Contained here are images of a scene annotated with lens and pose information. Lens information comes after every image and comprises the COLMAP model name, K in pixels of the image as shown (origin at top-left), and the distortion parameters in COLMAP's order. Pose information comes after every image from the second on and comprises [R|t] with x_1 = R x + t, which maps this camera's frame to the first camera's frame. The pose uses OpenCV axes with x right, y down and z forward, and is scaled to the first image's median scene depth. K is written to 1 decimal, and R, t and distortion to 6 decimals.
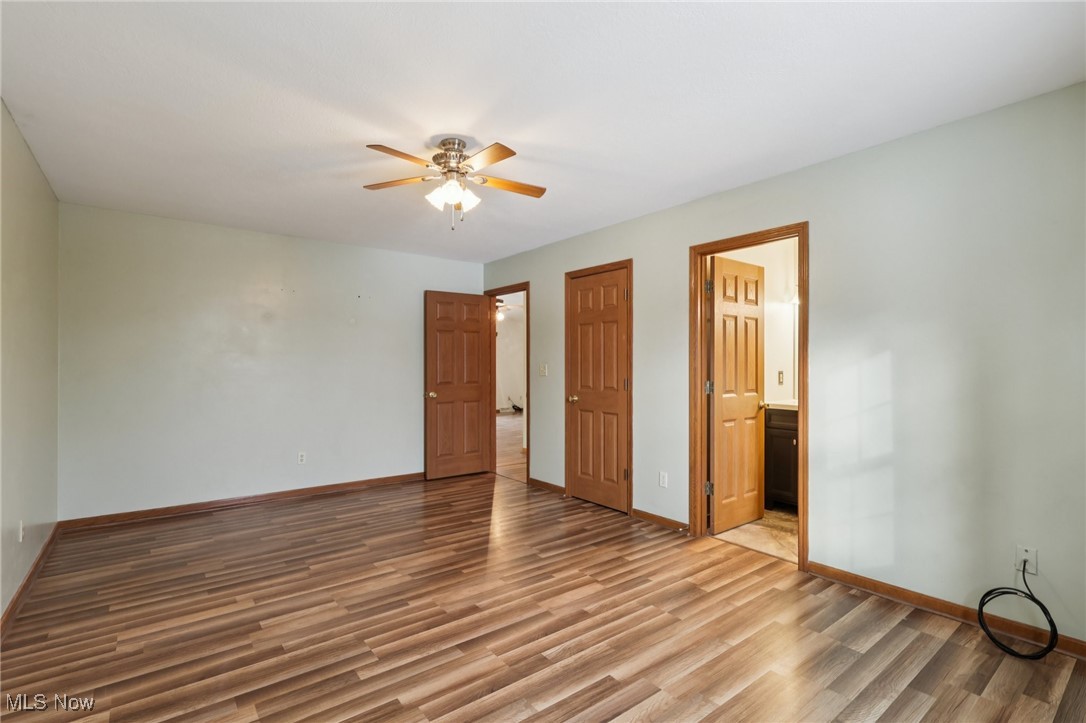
lens RADIAL K [[503.1, 0, 542.9], [0, 503.1, 350.9], [0, 0, 1]] dist [-0.002421, 0.000207]
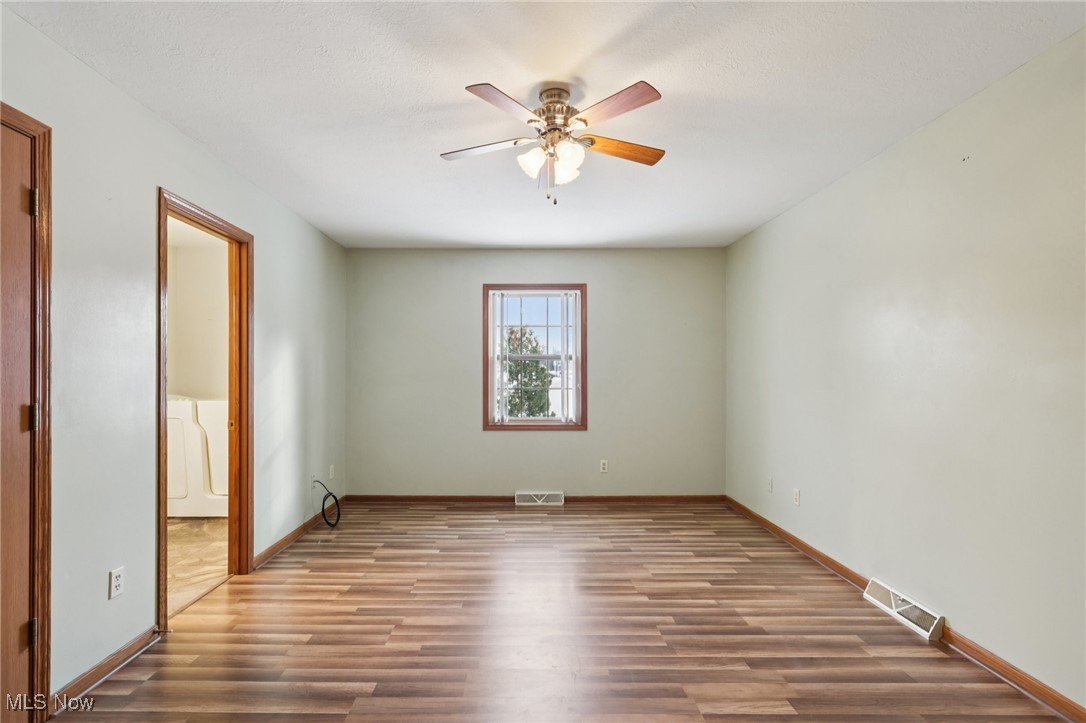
lens RADIAL K [[512.8, 0, 519.1], [0, 512.8, 364.0], [0, 0, 1]] dist [-0.003486, -0.000158]
pose [[-0.785594, 0.009951, 0.618662, -0.630031], [-0.022310, 0.998765, -0.044395, 0.050540], [-0.618340, -0.048679, -0.784402, 1.662016]]
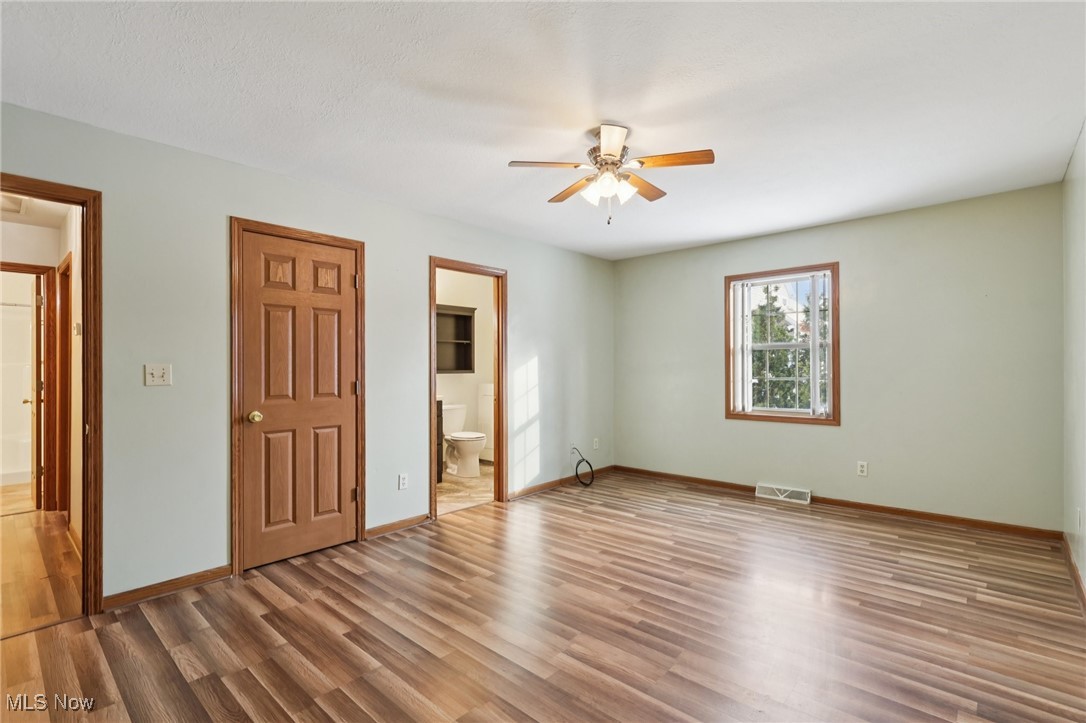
lens RADIAL K [[503.1, 0, 542.9], [0, 503.1, 350.9], [0, 0, 1]] dist [-0.002421, 0.000207]
pose [[-0.169622, 0.028588, 0.985095, -1.104156], [-0.025077, 0.999130, -0.033313, 0.038428], [-0.985190, -0.030354, -0.168757, 1.278795]]
